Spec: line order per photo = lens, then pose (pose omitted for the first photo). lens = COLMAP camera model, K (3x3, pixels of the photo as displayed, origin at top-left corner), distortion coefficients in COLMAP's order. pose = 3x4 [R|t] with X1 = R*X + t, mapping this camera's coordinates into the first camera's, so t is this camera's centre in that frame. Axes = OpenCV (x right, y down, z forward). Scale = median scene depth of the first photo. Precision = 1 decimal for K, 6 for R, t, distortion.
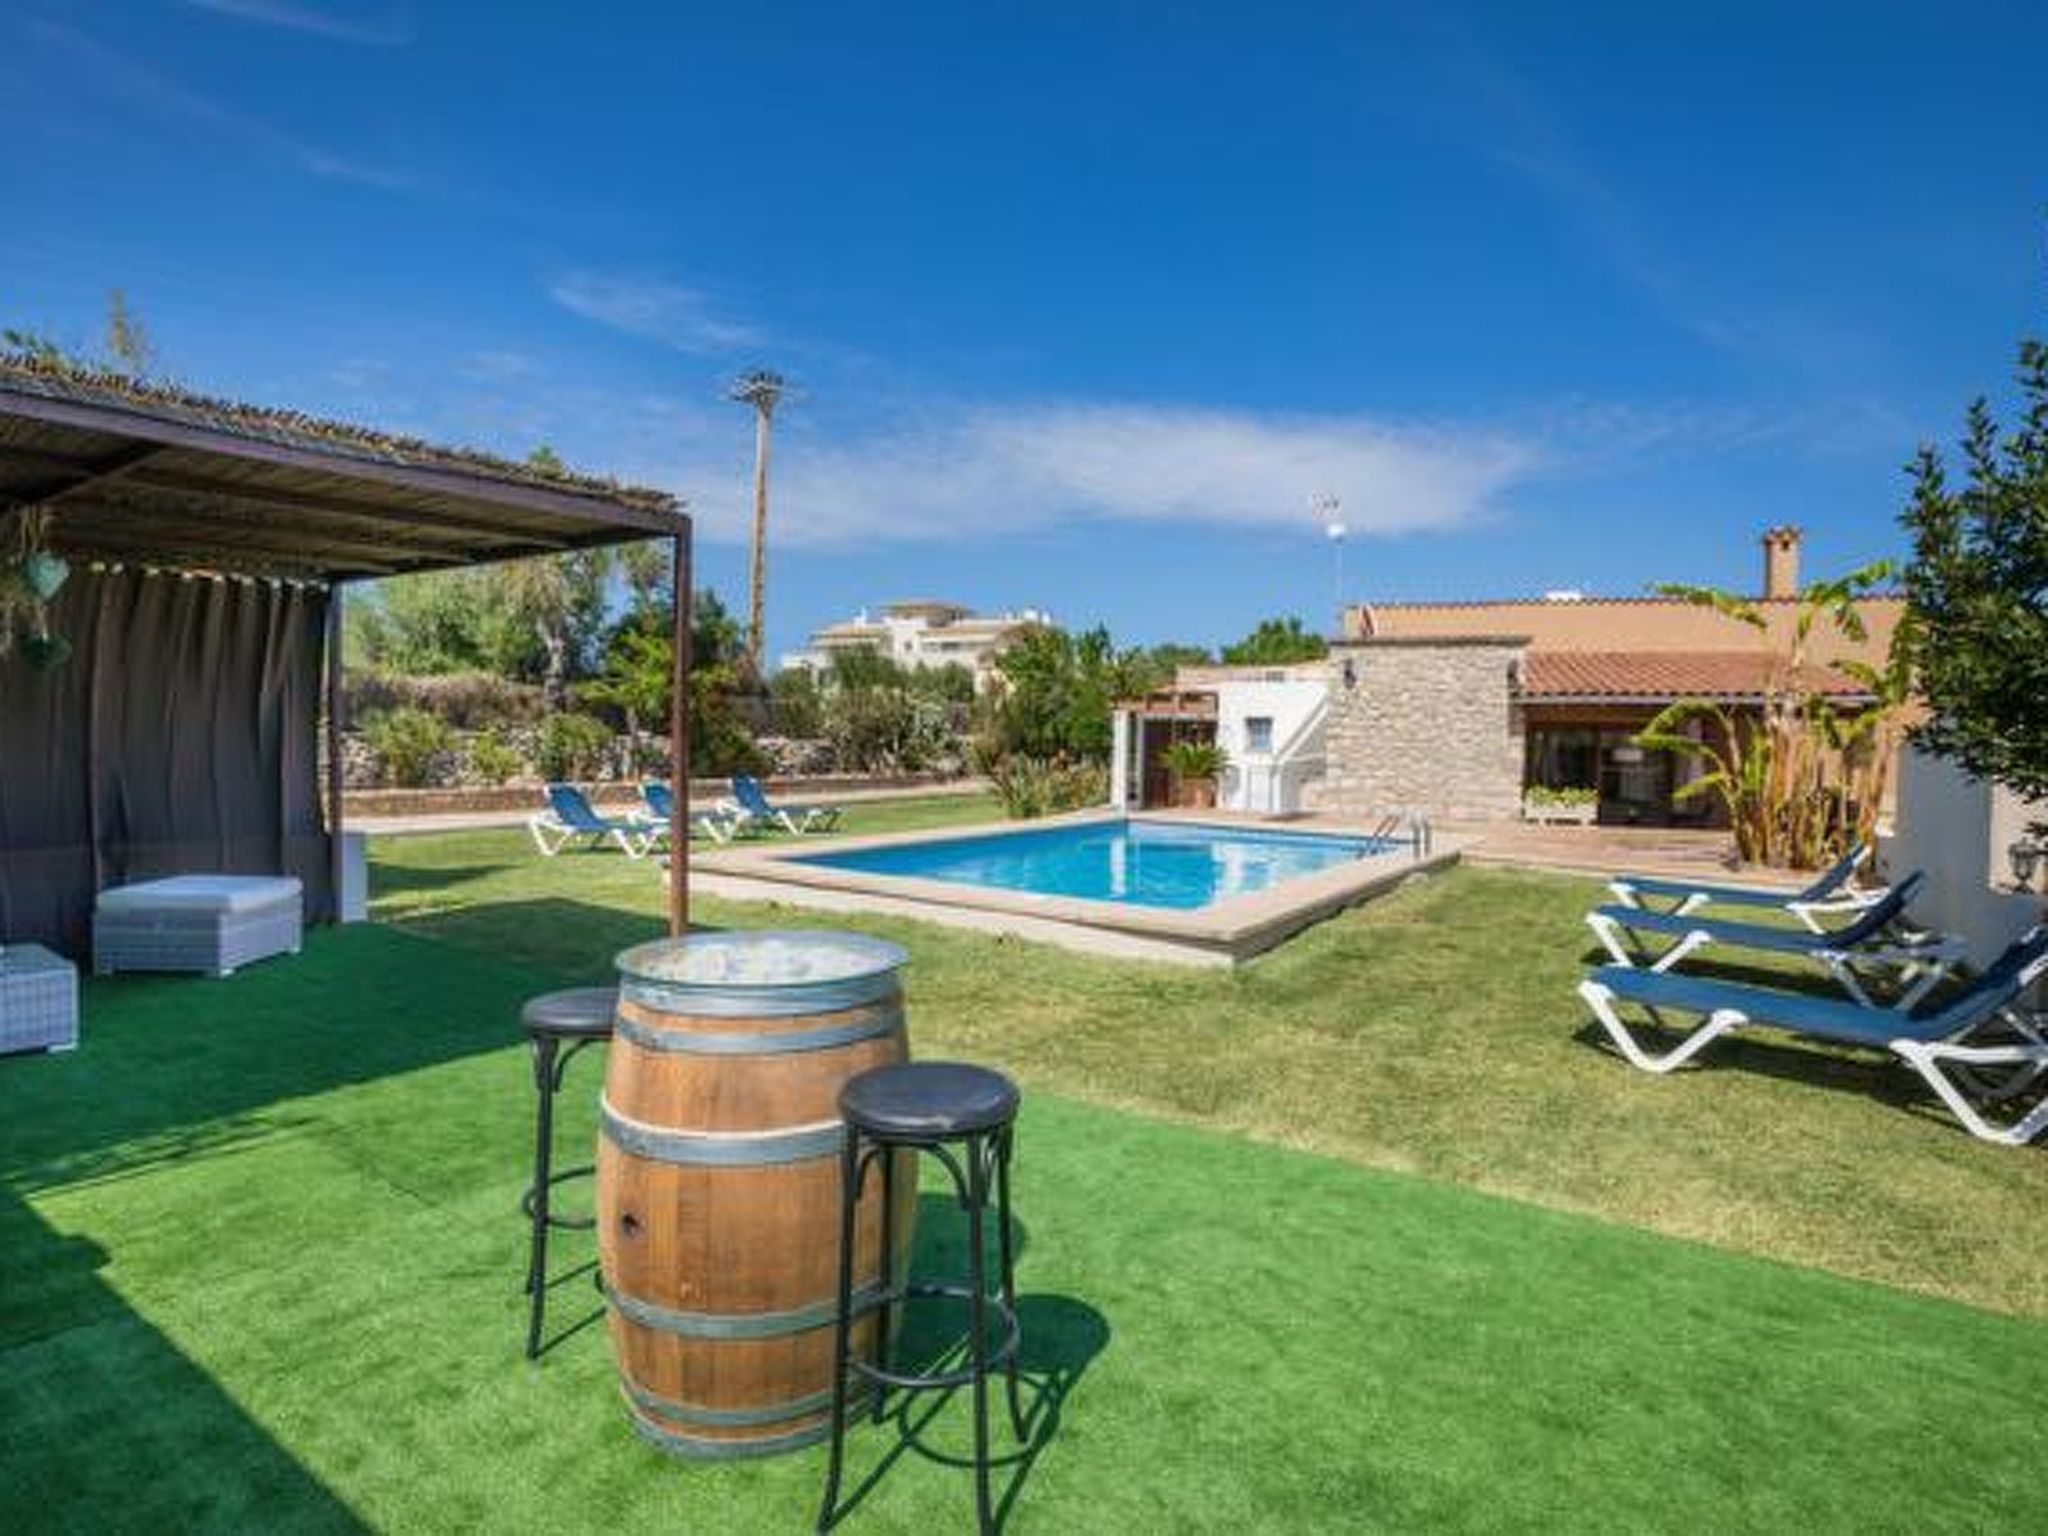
lens RADIAL K [[1060.5, 0, 1042.3], [0, 1060.5, 753.5], [0, 0, 1]] dist [-0.050510, 0.015982]
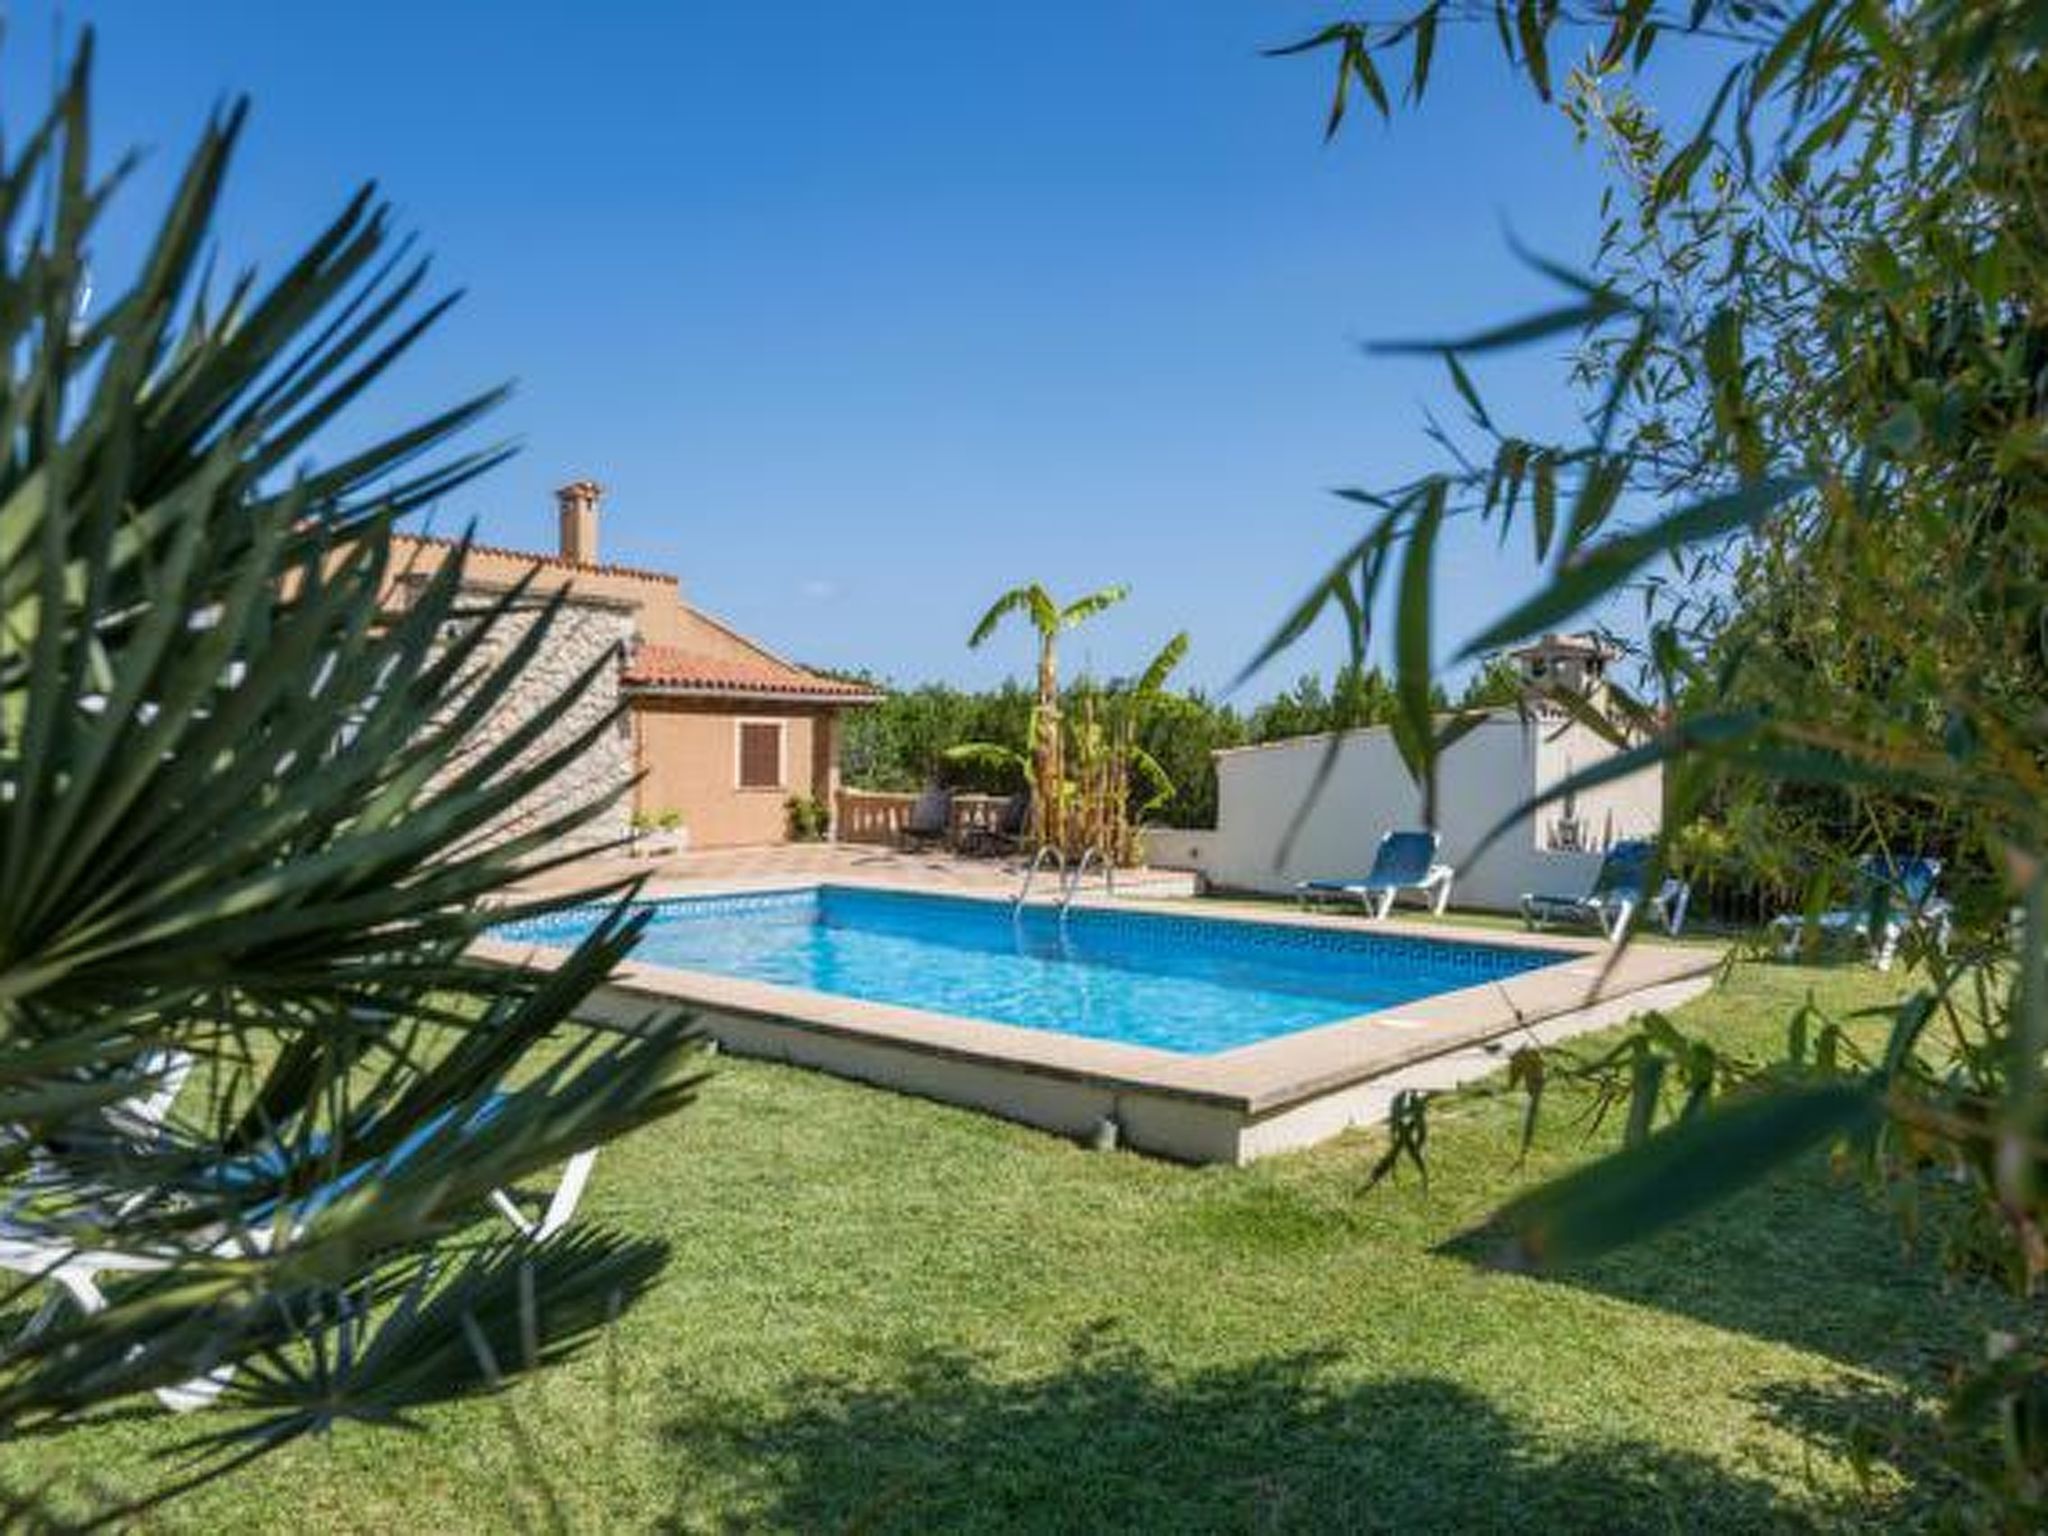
lens RADIAL K [[1530.2, 0, 1015.9], [0, 1530.2, 754.8], [0, 0, 1]] dist [-0.024414, -0.006132]
pose [[0.157932, -0.020392, 0.987239, -0.525274], [0.008619, 0.999777, 0.019272, -0.023073], [-0.987412, 0.005466, 0.158072, 0.555042]]
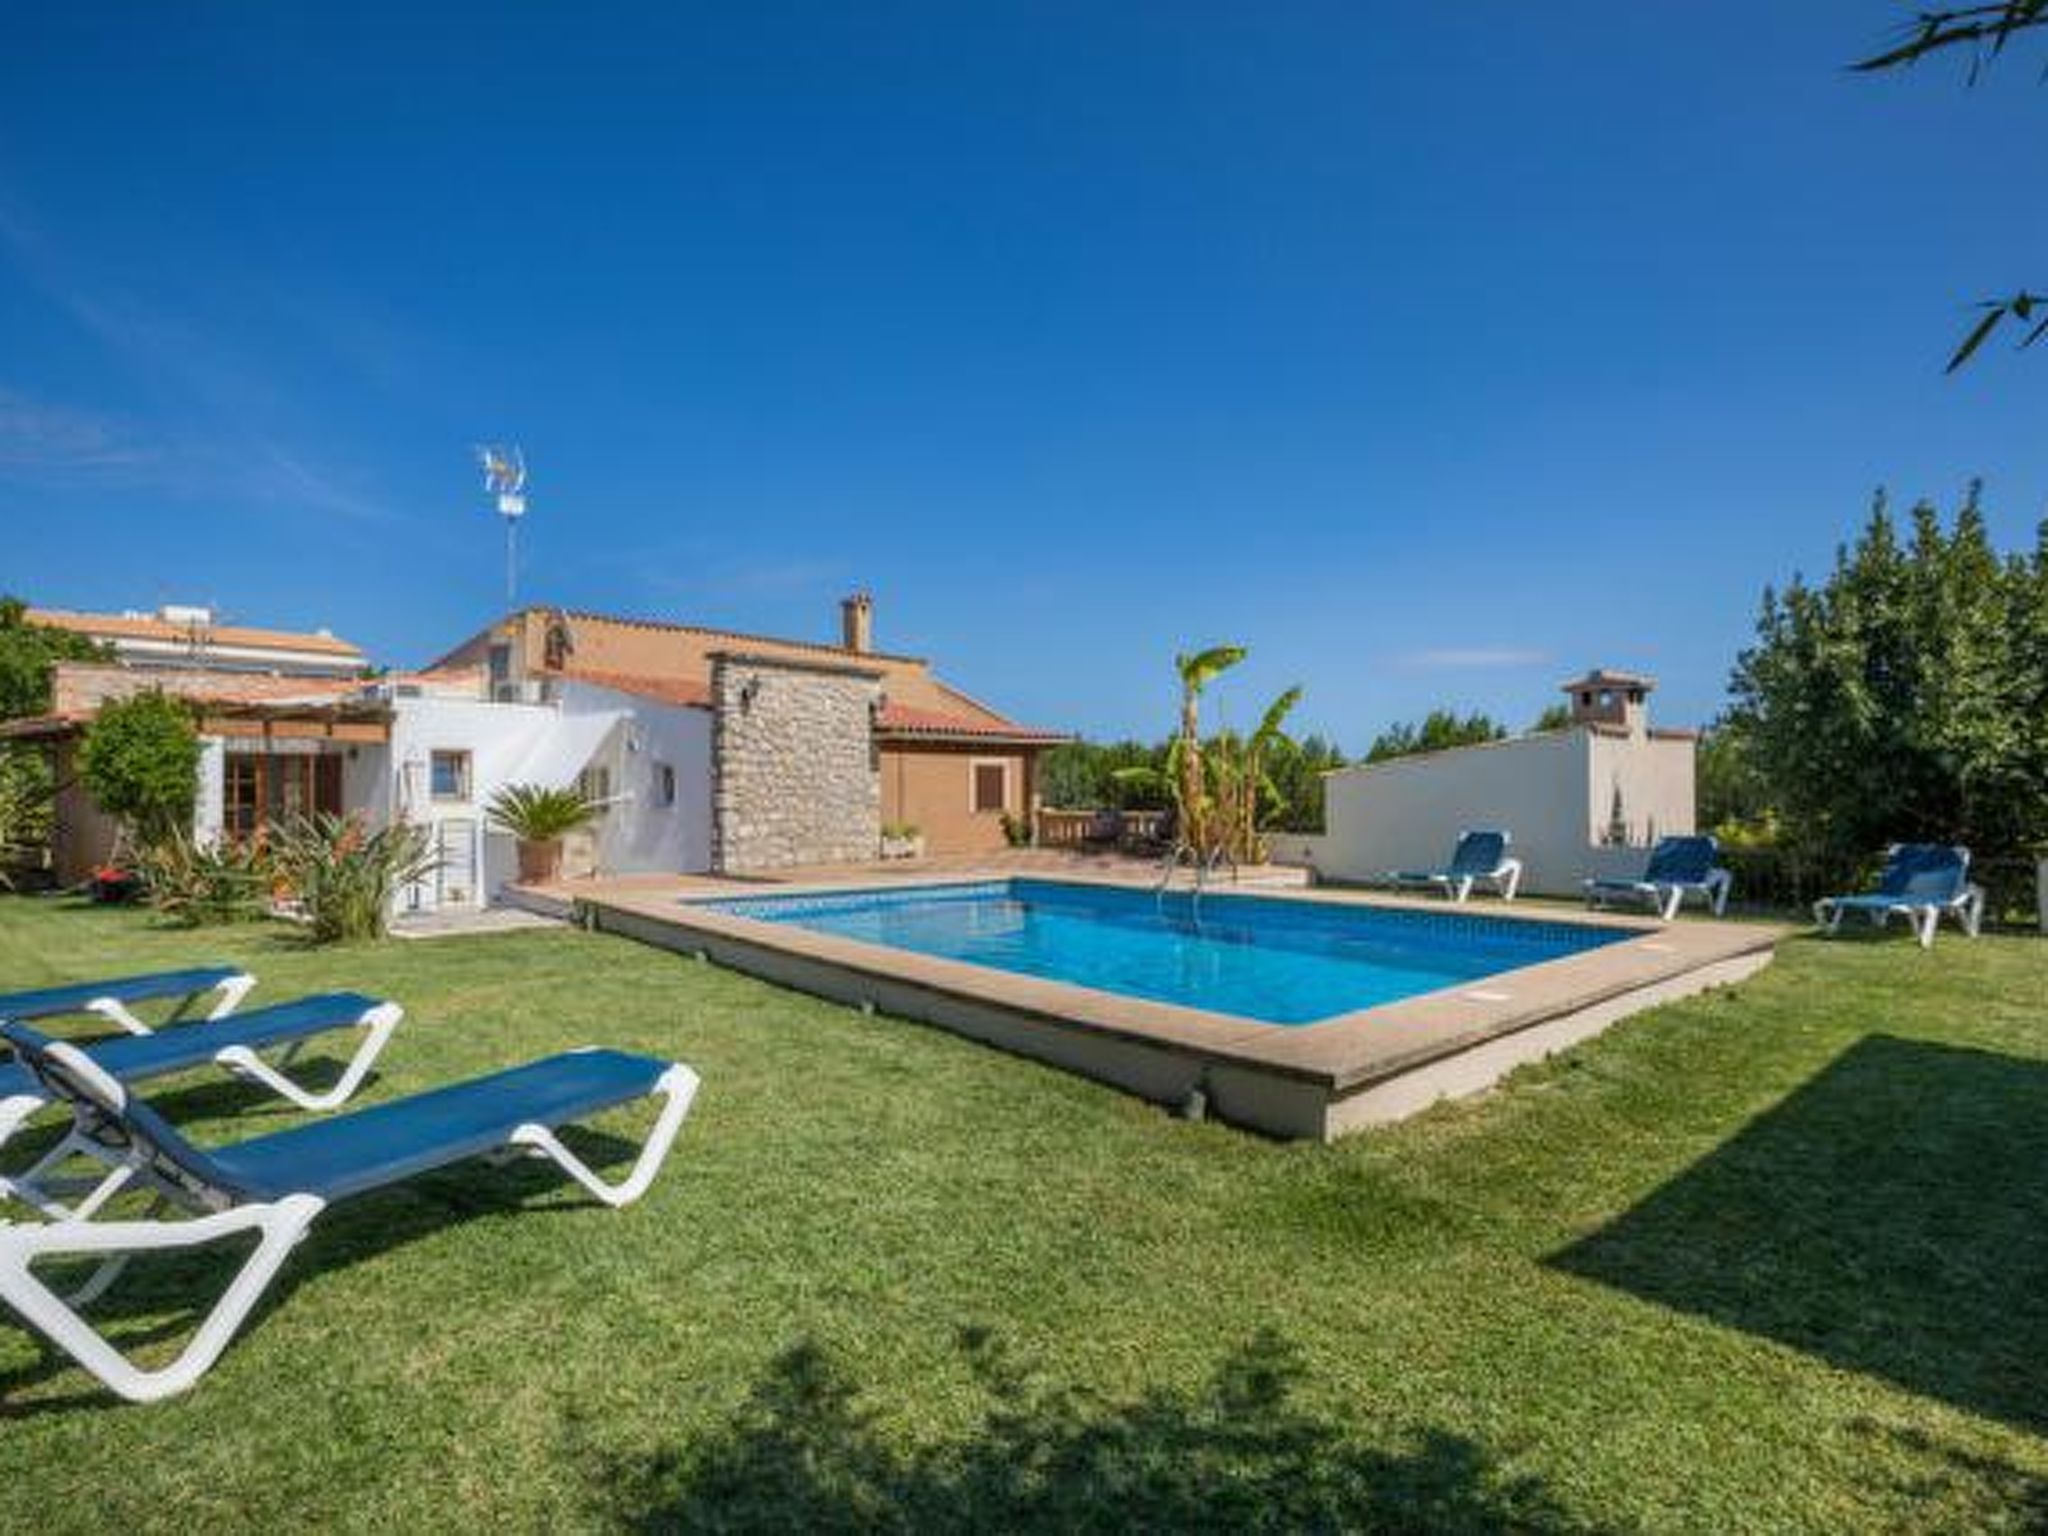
lens RADIAL K [[1060.5, 0, 1027.4], [0, 1060.5, 760.8], [0, 0, 1]] dist [-0.050510, 0.015982]
pose [[0.303701, 0.005966, 0.952749, -0.434341], [0.025899, 0.999559, -0.014515, -0.008620], [-0.952415, 0.029084, 0.303413, 0.550674]]
